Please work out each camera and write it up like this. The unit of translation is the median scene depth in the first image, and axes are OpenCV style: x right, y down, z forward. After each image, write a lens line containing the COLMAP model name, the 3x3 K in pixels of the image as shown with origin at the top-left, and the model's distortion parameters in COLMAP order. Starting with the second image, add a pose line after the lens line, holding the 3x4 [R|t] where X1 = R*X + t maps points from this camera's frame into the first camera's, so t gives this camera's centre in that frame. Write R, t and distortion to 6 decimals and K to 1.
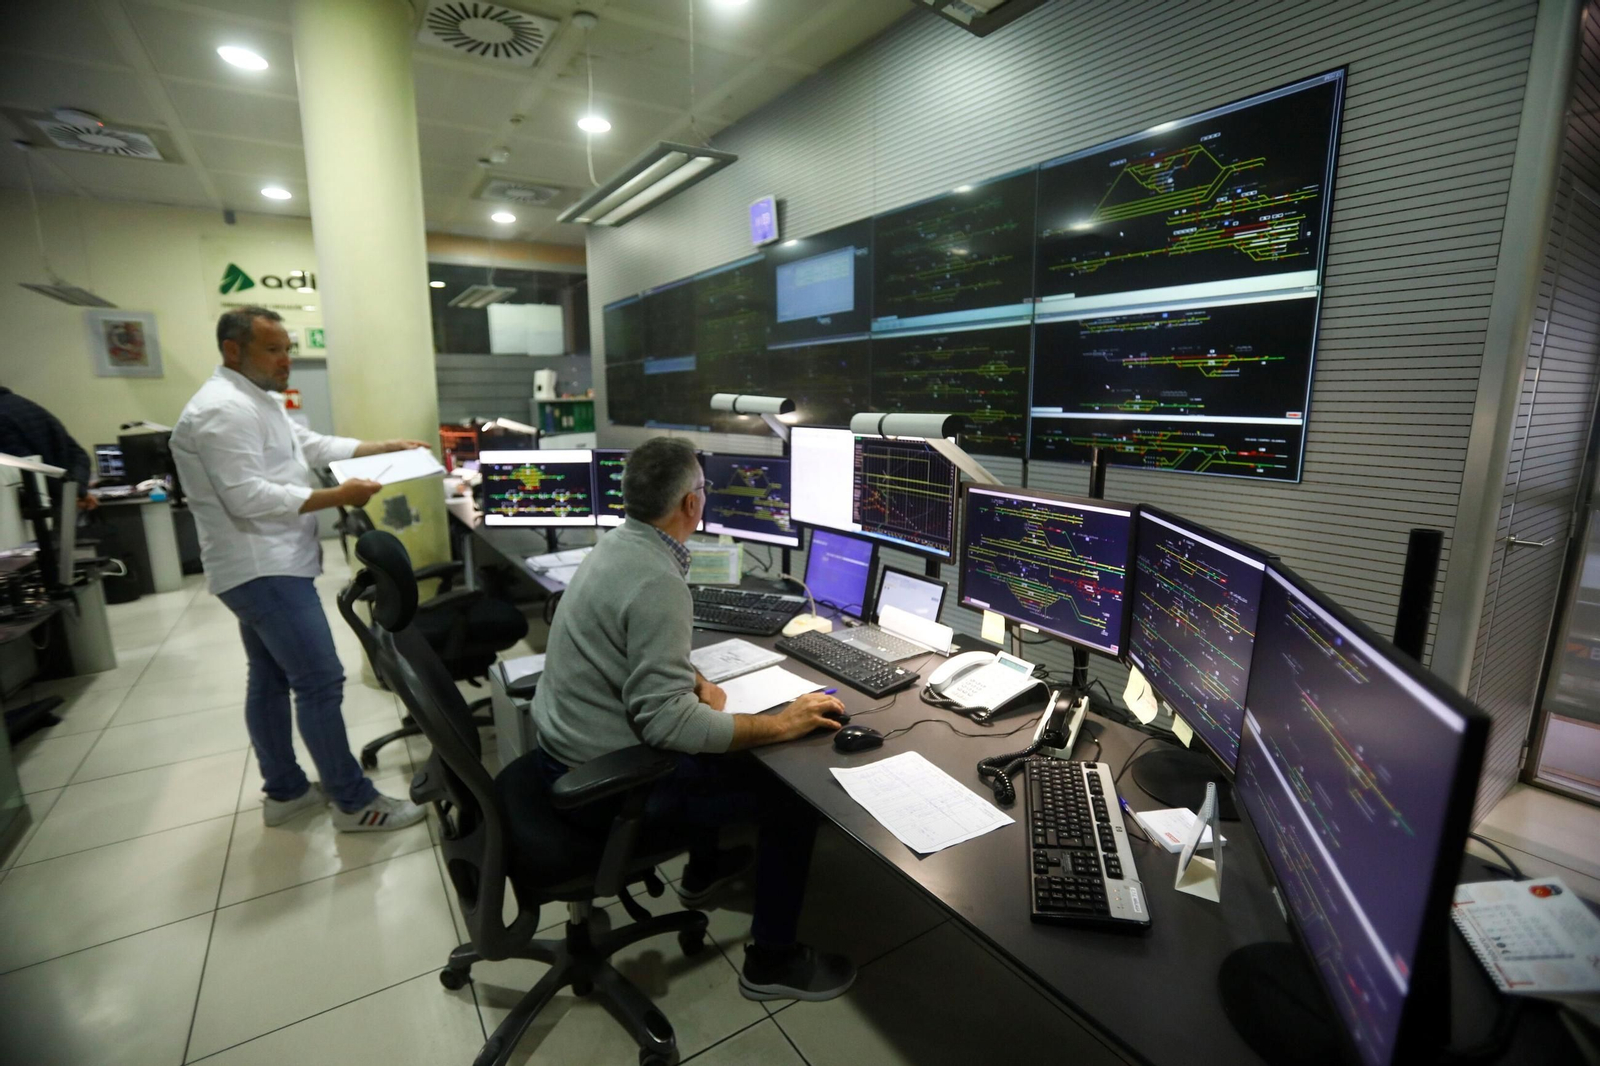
lens RADIAL K [[719.7, 0, 798.2], [0, 719.7, 538.9], [0, 0, 1]] dist [-0.078228, 0.032155]
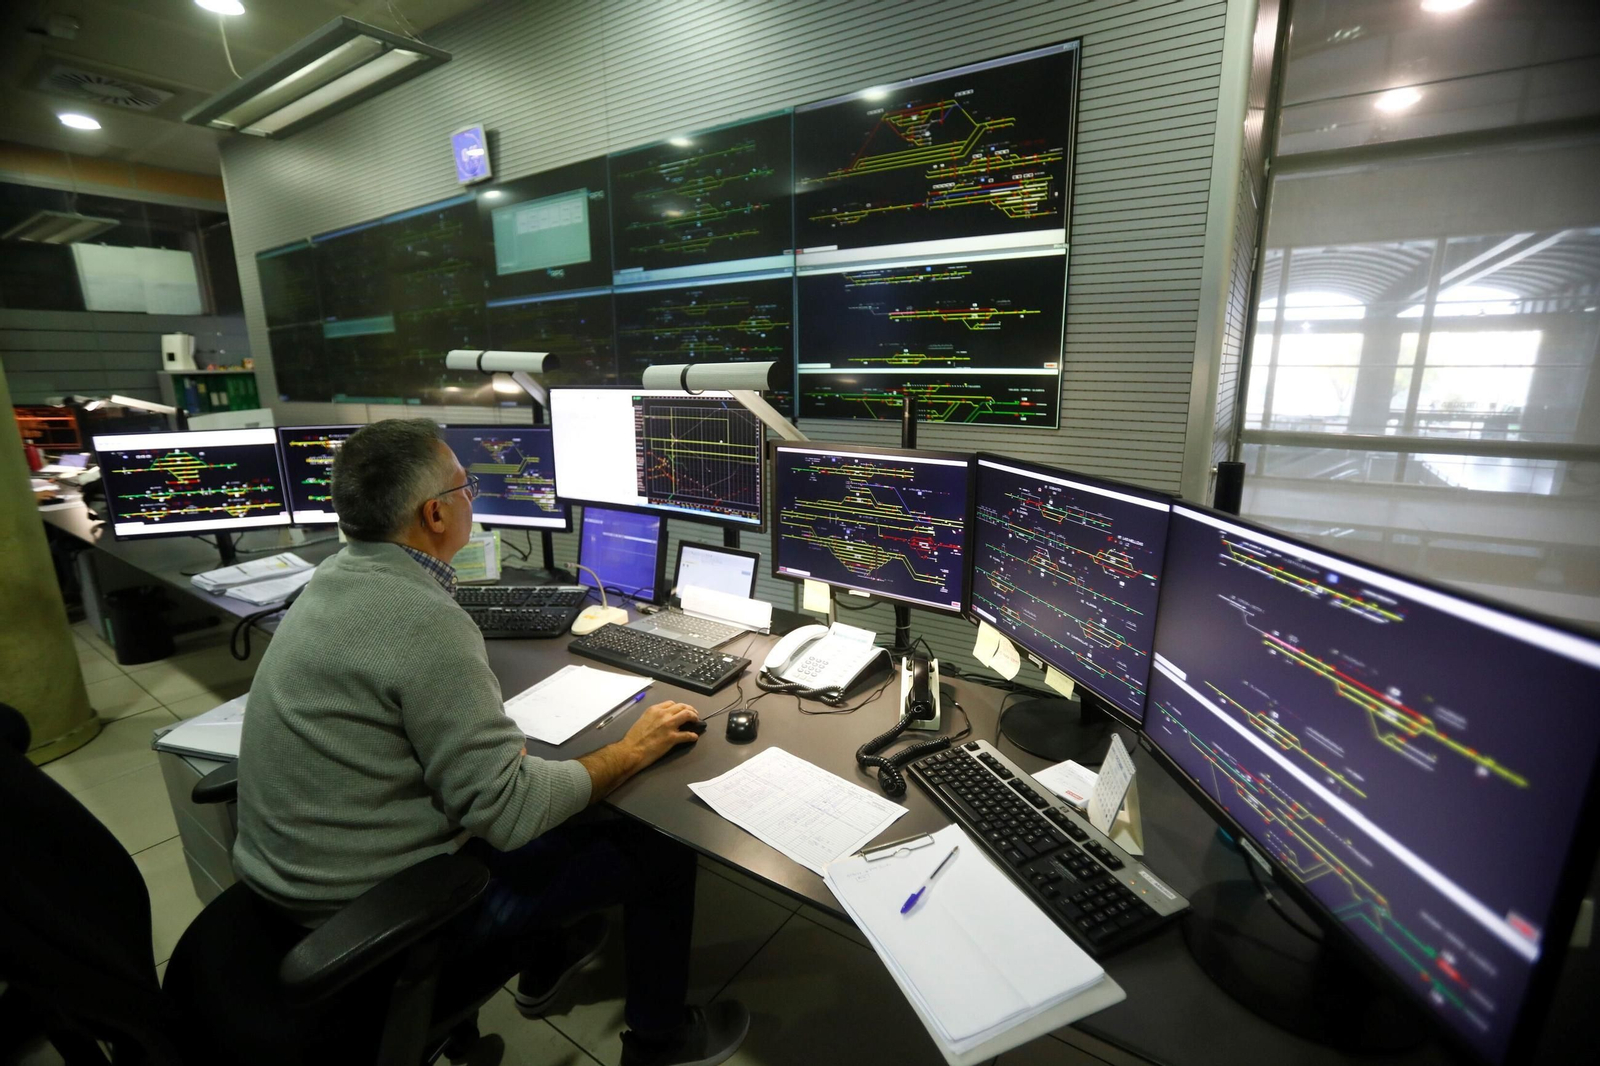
lens RADIAL K [[719.7, 0, 798.2], [0, 719.7, 538.9], [0, 0, 1]] dist [-0.078228, 0.032155]
pose [[0.926346, -0.092830, 0.365055, -0.061785], [0.077371, 0.995384, 0.056785, -0.004019], [-0.368641, -0.024358, 0.929253, 0.108592]]
